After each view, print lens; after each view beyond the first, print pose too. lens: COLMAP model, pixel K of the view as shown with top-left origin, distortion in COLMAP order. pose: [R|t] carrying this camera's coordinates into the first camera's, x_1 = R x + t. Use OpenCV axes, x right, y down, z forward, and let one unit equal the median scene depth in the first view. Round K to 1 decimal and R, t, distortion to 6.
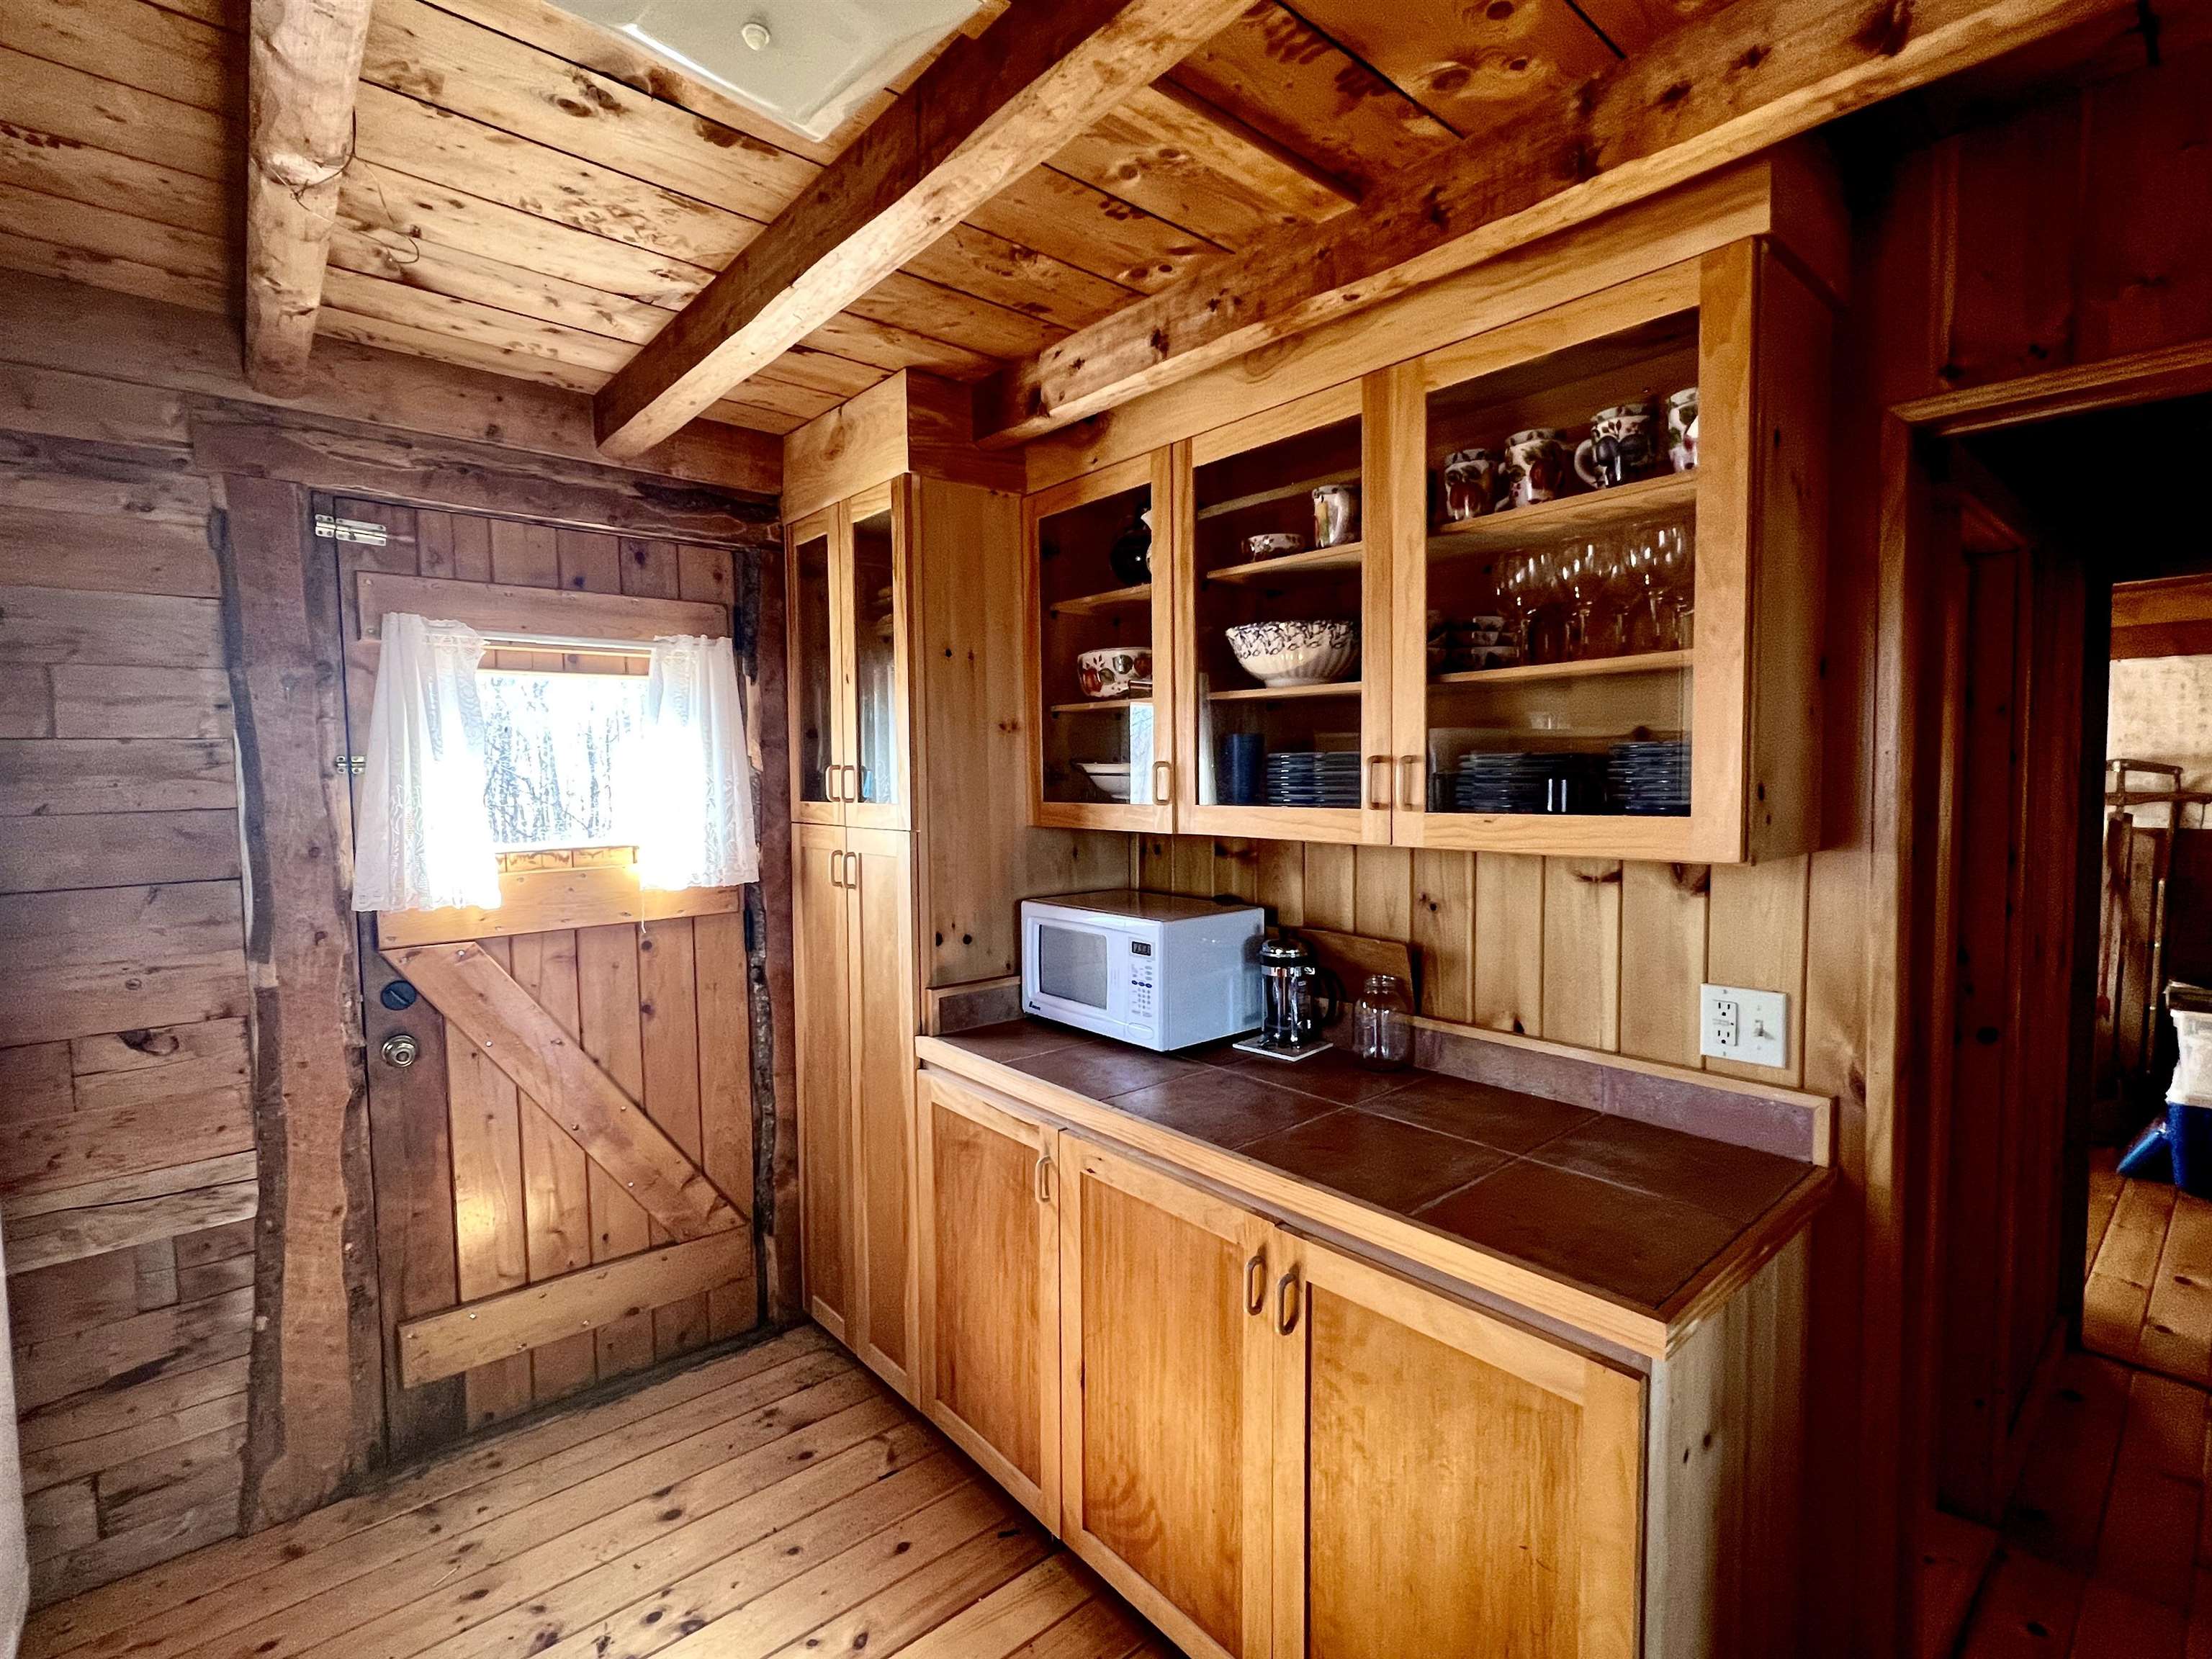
lens RADIAL K [[1035.9, 0, 1107.1], [0, 1035.9, 828.9], [0, 0, 1]] dist [0.001360, -0.000187]
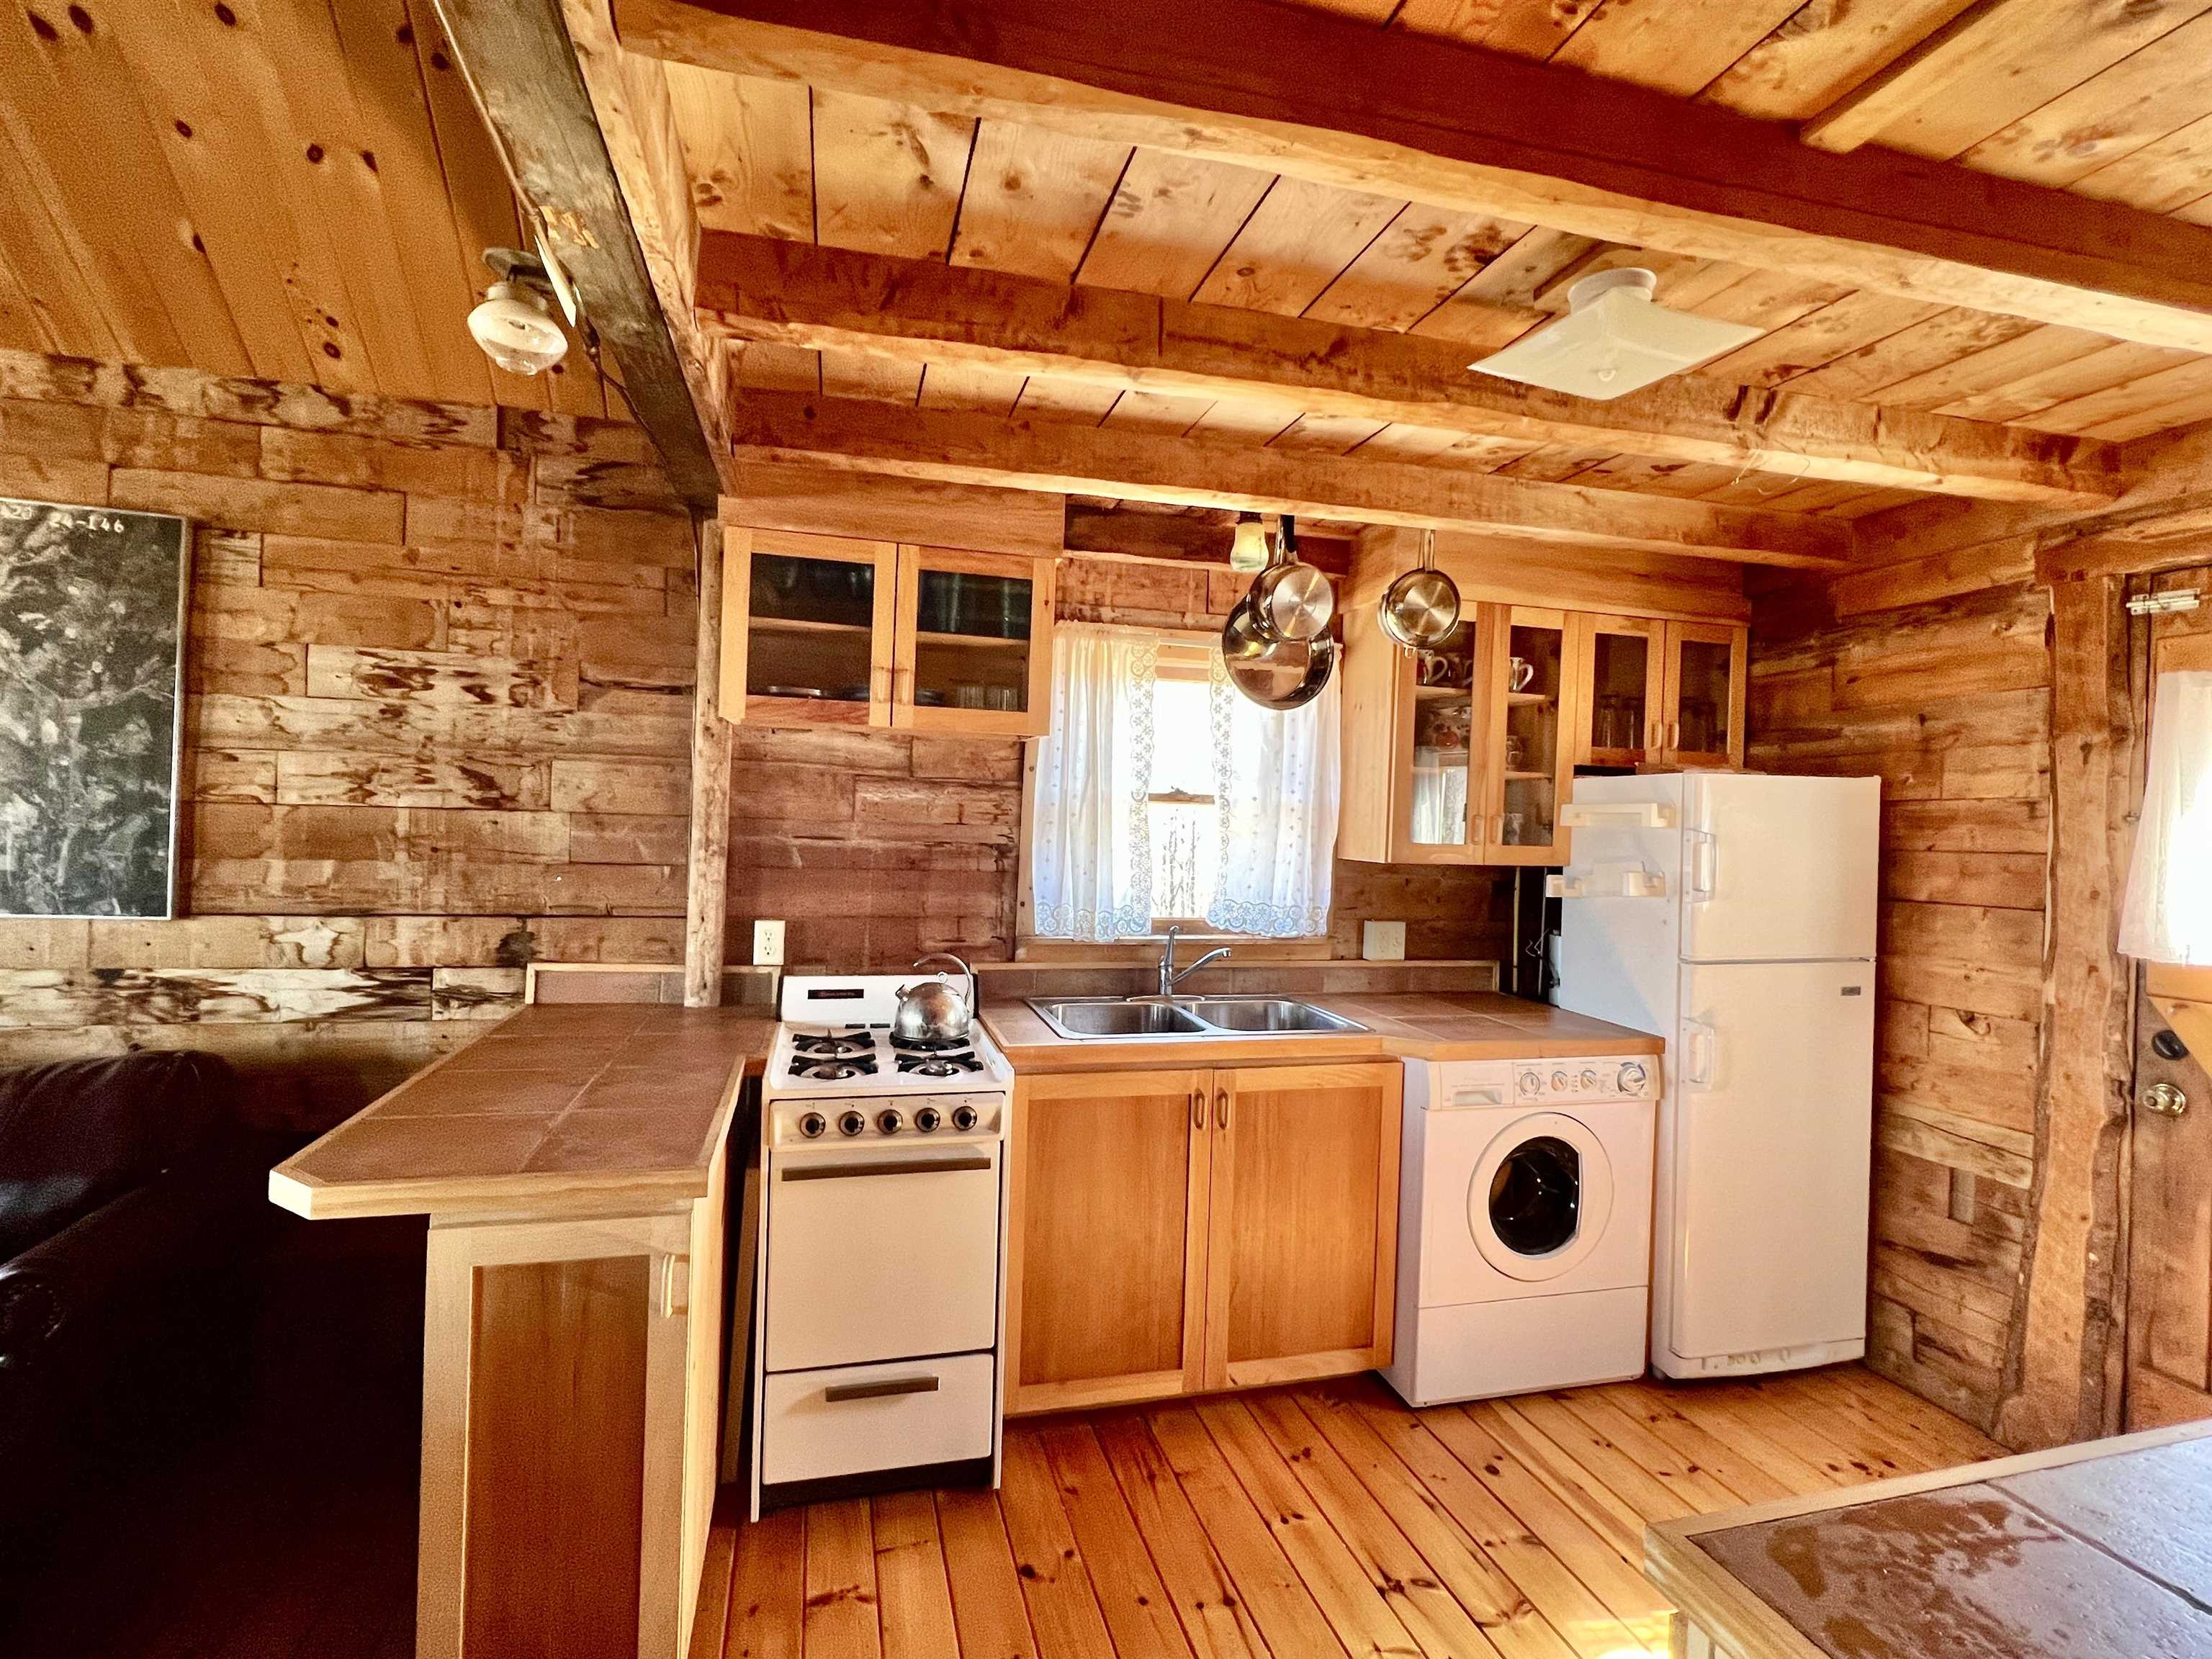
lens RADIAL K [[1035.9, 0, 1099.3], [0, 1035.9, 824.5], [0, 0, 1]] dist [0.001360, -0.000187]
pose [[-0.446854, -0.002337, -0.894604, 0.762808], [-0.080407, 0.996054, 0.037561, -0.009867], [0.890986, 0.088717, -0.445279, 0.542190]]
